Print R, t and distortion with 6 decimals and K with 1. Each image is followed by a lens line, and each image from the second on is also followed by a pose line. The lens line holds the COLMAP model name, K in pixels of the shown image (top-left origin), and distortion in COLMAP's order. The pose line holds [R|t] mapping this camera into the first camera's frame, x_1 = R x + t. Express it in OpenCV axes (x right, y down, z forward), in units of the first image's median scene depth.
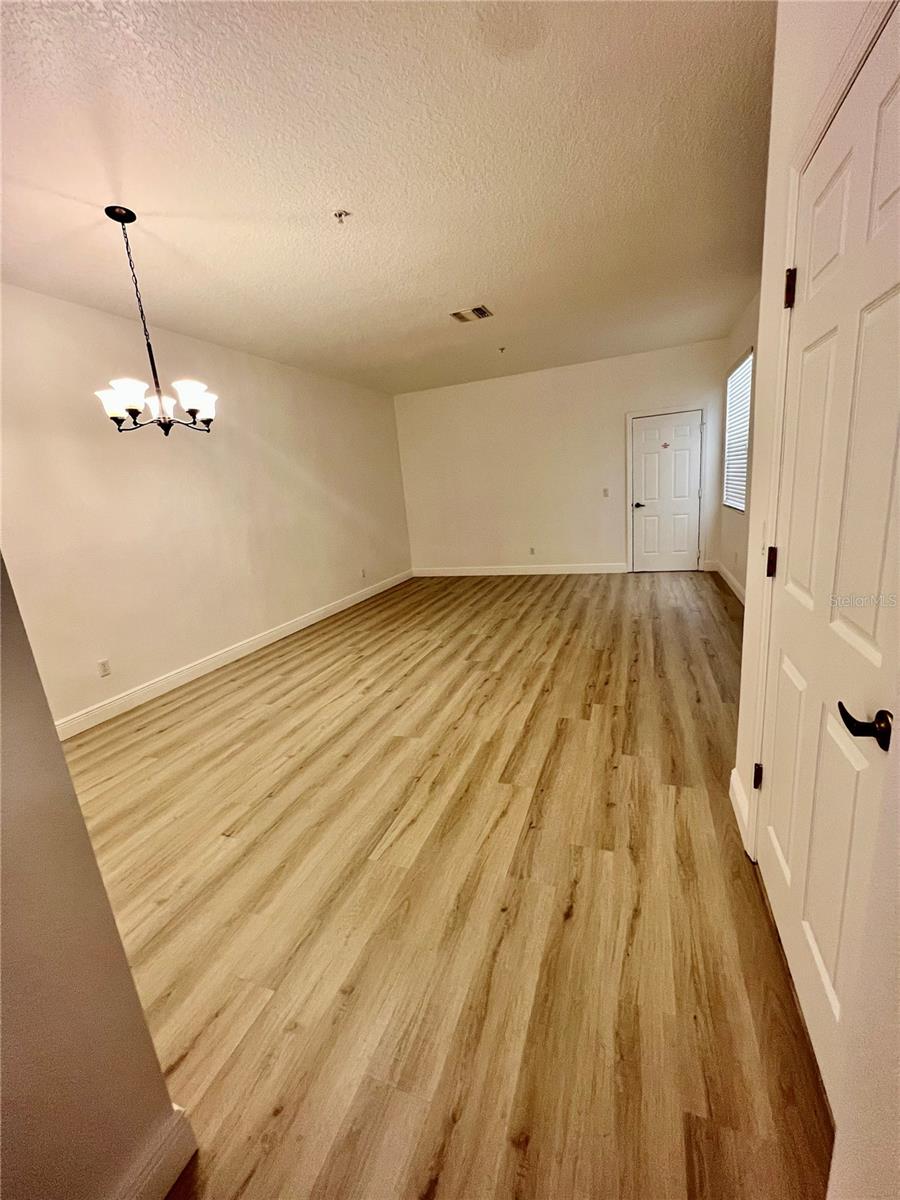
lens RADIAL K [[477.7, 0, 452.2], [0, 477.7, 602.9], [0, 0, 1]] dist [0.000479, 0.000008]
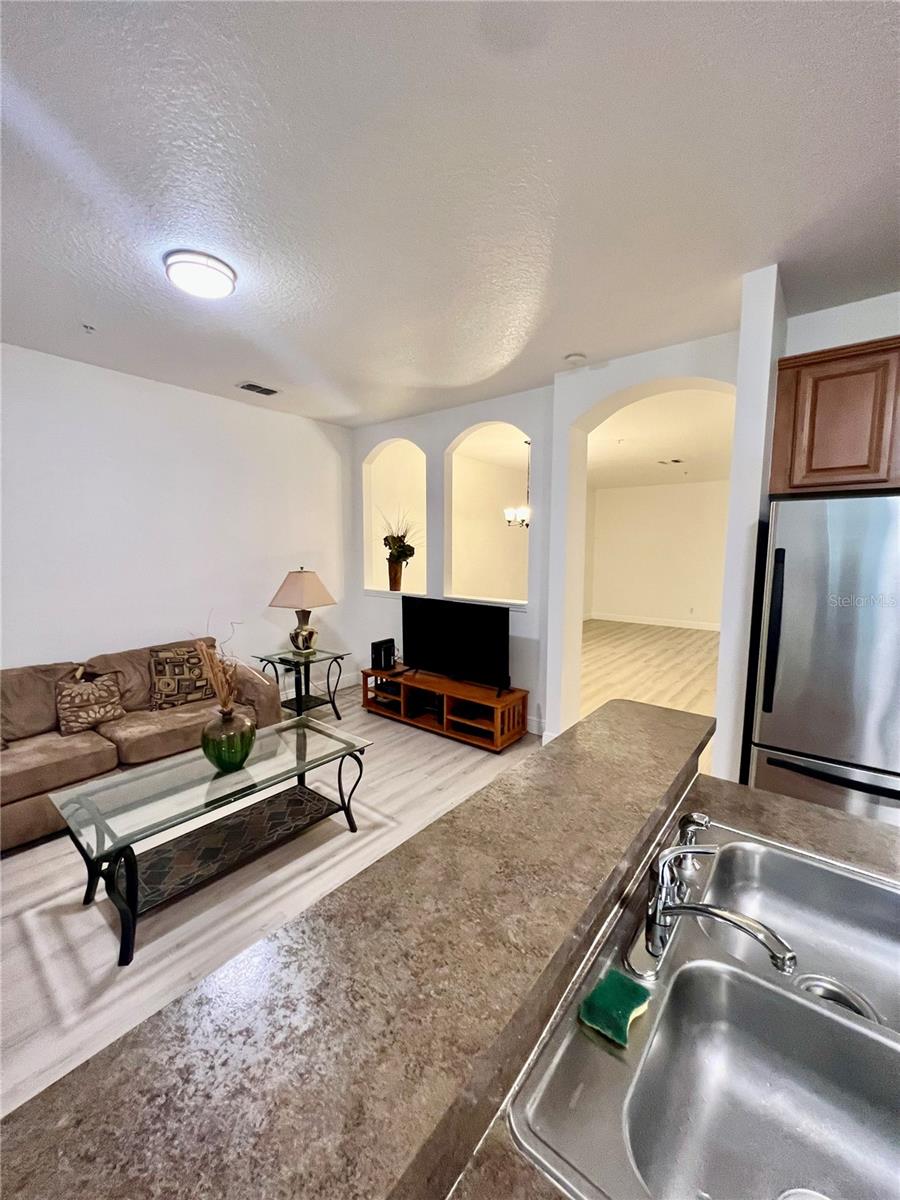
lens RADIAL K [[477.7, 0, 445.7], [0, 477.7, 599.1], [0, 0, 1]] dist [0.000479, 0.000008]
pose [[0.945029, 0.136312, -0.297219, -0.153239], [-0.168322, 0.982079, -0.084788, 0.153205], [0.280335, 0.130155, 0.951037, -0.792882]]
